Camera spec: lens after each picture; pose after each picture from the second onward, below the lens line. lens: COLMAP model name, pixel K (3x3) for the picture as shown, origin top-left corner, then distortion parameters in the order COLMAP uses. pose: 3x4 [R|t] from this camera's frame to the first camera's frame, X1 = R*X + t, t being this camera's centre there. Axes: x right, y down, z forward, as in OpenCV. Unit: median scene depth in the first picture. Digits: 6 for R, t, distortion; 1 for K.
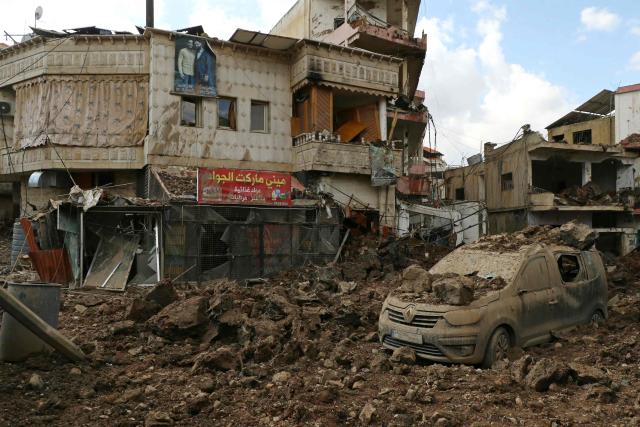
lens RADIAL K [[506.0, 0, 321.7], [0, 506.0, 218.2], [0, 0, 1]] dist [-0.012443, 0.012890]
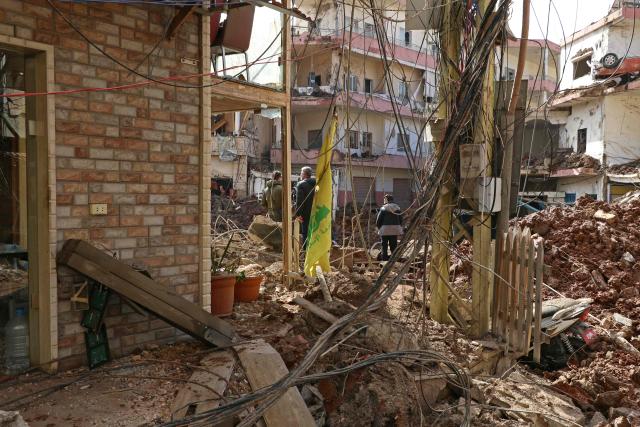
lens RADIAL K [[611.4, 0, 322.7], [0, 611.4, 219.5], [0, 0, 1]] dist [-0.002643, 0.000000]
pose [[0.778115, 0.032425, -0.627285, 1.114821], [0.005544, 0.998273, 0.058478, 0.002474], [0.628098, -0.048981, 0.776591, -0.189848]]
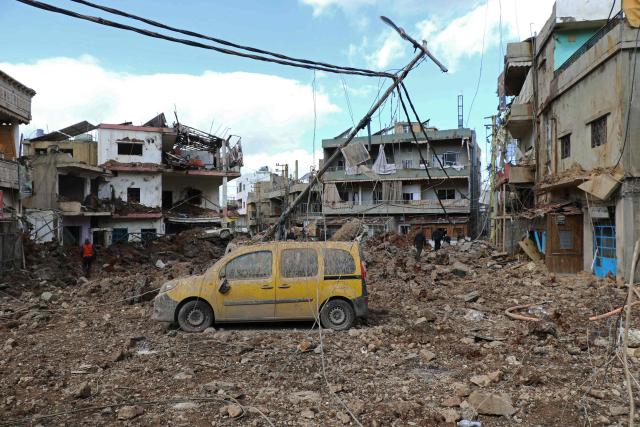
lens RADIAL K [[506.0, 0, 320.2], [0, 506.0, 215.3], [0, 0, 1]] dist [-0.012443, 0.012890]
pose [[0.358739, 0.004099, 0.933429, -0.536547], [-0.016581, 0.999861, 0.001982, -0.029115], [-0.933291, -0.016188, 0.358757, -0.044295]]
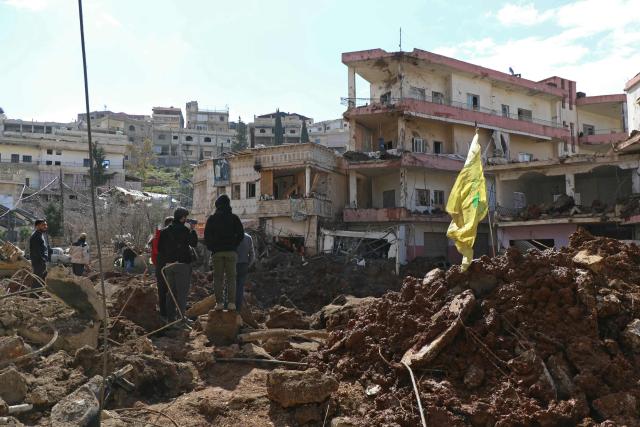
lens RADIAL K [[506.0, 0, 321.8], [0, 506.0, 212.1], [0, 0, 1]] dist [-0.012443, 0.012890]
pose [[0.608090, -0.074049, -0.790407, 1.103126], [0.031534, 0.997108, -0.069153, 0.016570], [0.793242, 0.017127, 0.608666, 0.033314]]
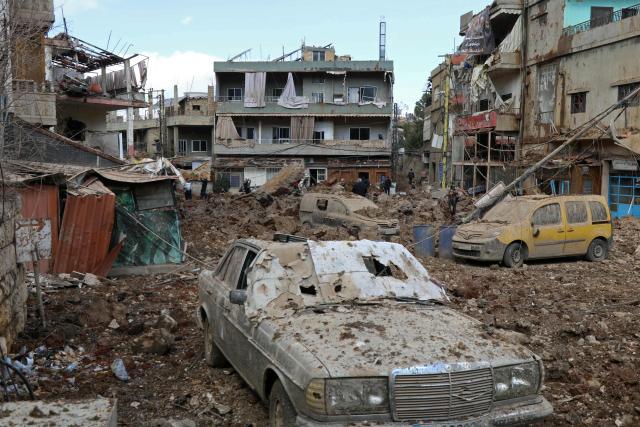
lens RADIAL K [[654.0, 0, 317.5], [0, 654.0, 215.8], [0, 0, 1]] dist [-0.005697, 0.000000]
pose [[0.013211, -0.092960, 0.995582, -0.821651], [-0.031745, 0.995128, 0.093339, -0.040168], [-0.999409, -0.032838, 0.010196, 0.344485]]
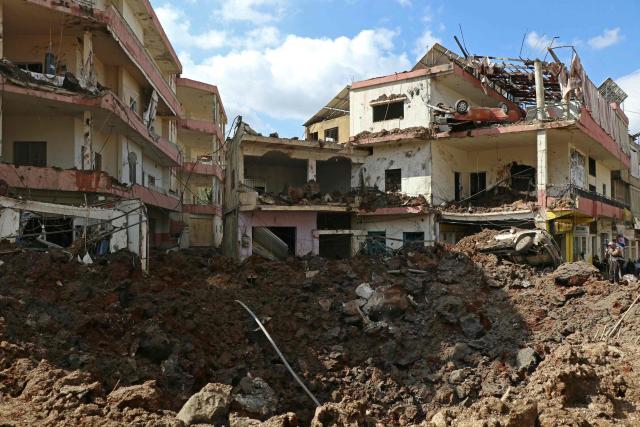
lens RADIAL K [[506.0, 0, 321.5], [0, 506.0, 214.0], [0, 0, 1]] dist [-0.012443, 0.012890]
pose [[0.978697, -0.000551, 0.205307, 0.388121], [0.004134, 0.999847, -0.017020, 0.006744], [-0.205267, 0.017506, 0.978550, 0.091408]]
